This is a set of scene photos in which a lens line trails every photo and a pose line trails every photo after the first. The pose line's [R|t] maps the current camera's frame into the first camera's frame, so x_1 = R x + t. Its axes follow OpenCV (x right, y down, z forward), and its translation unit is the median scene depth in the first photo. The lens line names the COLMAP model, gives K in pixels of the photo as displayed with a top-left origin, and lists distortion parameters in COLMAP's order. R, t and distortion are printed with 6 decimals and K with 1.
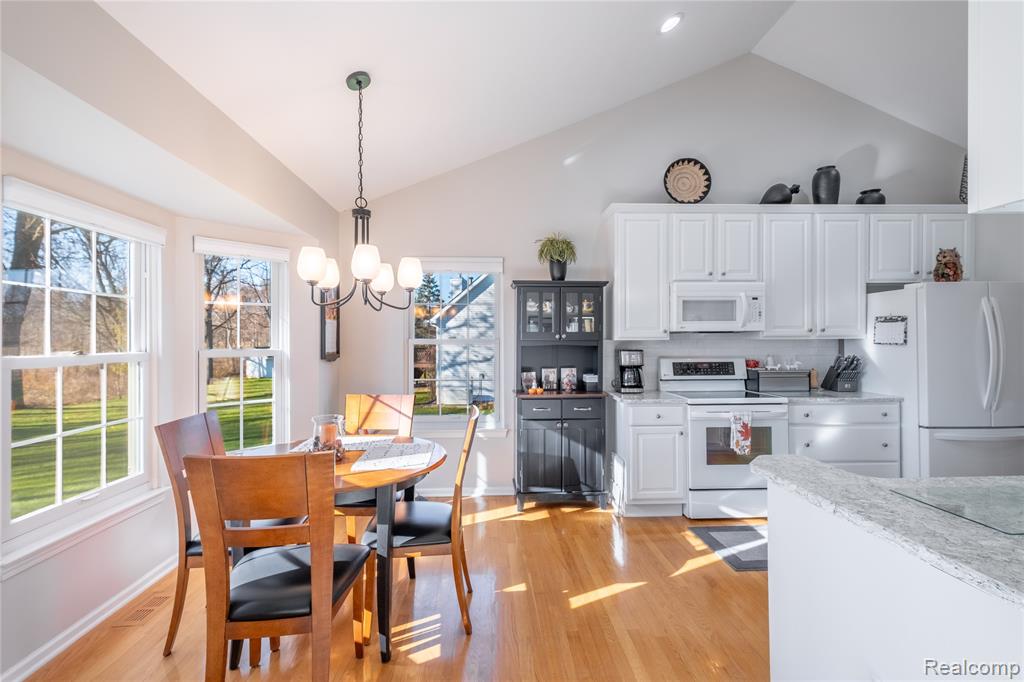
lens RADIAL K [[453.3, 0, 512.0], [0, 453.3, 341.0], [0, 0, 1]] dist [-0.000559, -0.000048]
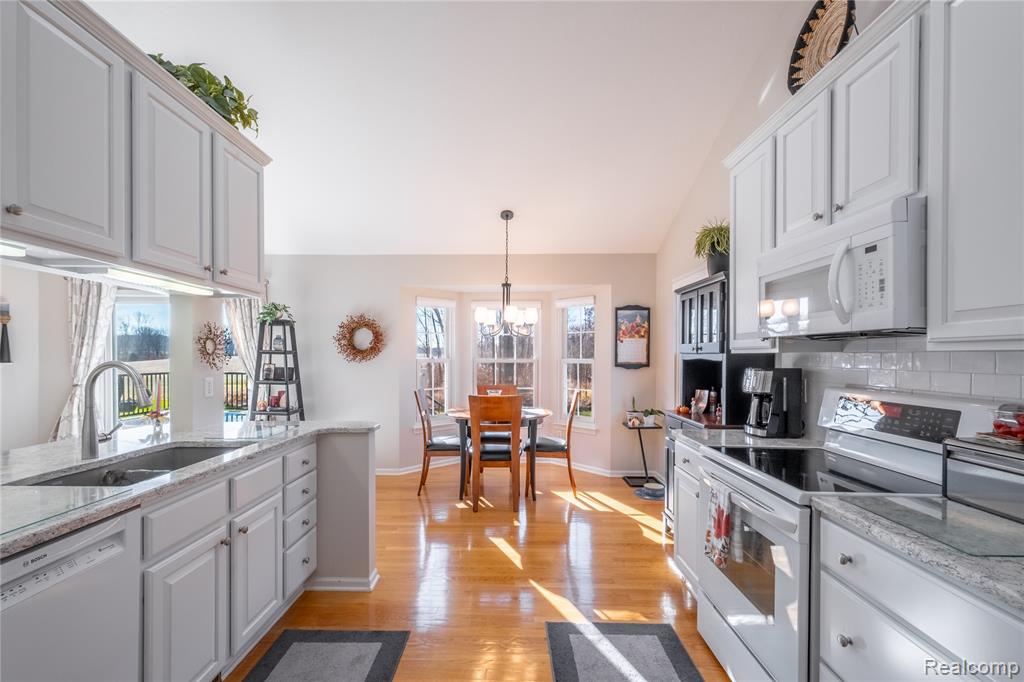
lens RADIAL K [[443.7, 0, 510.4], [0, 443.7, 358.0], [0, 0, 1]] dist [-0.000028, -0.000003]
pose [[-0.058733, 0.011464, -0.998208, 1.213662], [-0.001967, 0.999931, 0.011599, -0.001434], [0.998272, 0.002645, -0.058706, 0.900646]]
